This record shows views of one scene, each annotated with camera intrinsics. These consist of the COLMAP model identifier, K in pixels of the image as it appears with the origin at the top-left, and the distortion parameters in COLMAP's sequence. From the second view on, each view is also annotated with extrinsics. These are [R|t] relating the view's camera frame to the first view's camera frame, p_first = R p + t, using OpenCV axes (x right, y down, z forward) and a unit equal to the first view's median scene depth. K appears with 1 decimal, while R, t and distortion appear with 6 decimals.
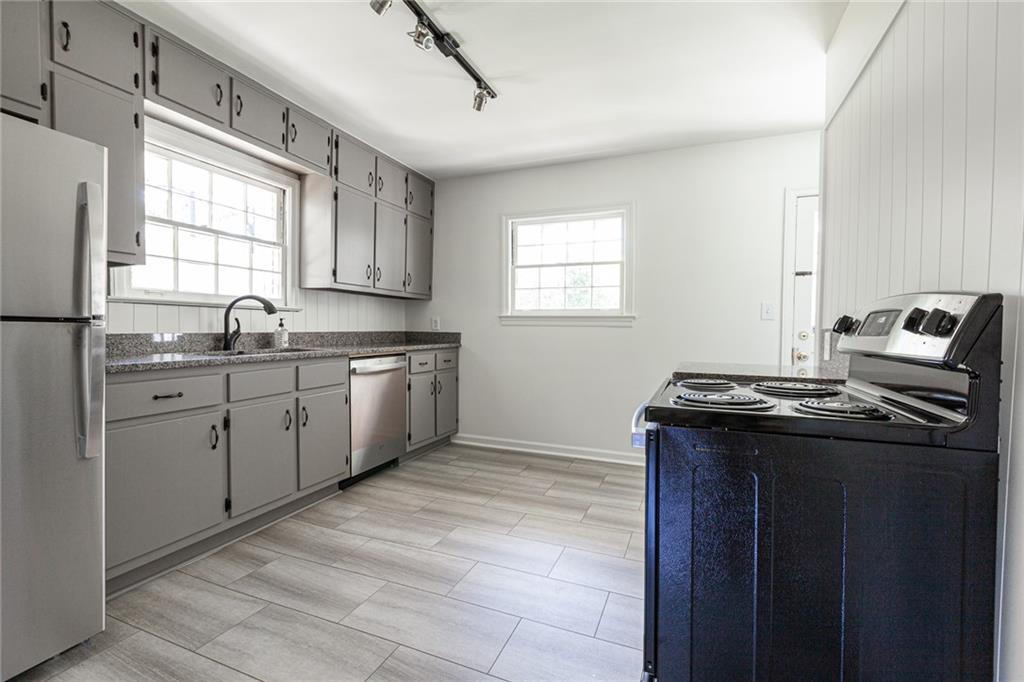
lens RADIAL K [[452.4, 0, 512.0], [0, 452.4, 341.0], [0, 0, 1]] dist [-0.000412, -0.000264]
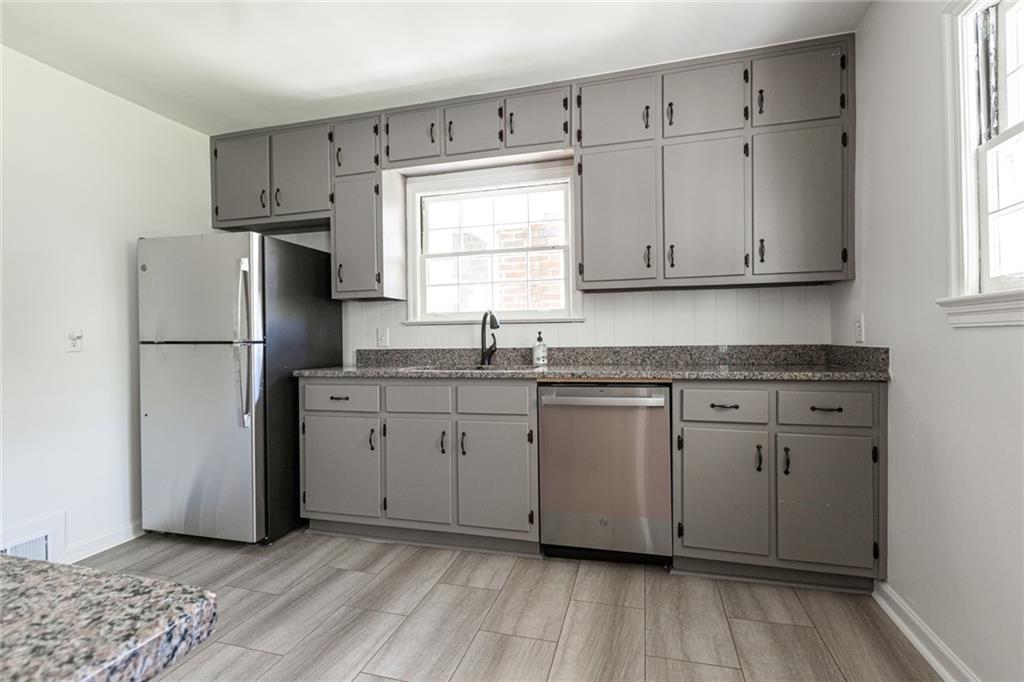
lens RADIAL K [[473.7, 0, 512.0], [0, 473.7, 341.0], [0, 0, 1]] dist [-0.003957, -0.000541]
pose [[0.115545, -0.007422, -0.993275, 0.405981], [-0.013321, 0.999871, -0.009021, -0.023010], [0.993213, 0.014273, 0.115431, 0.841789]]
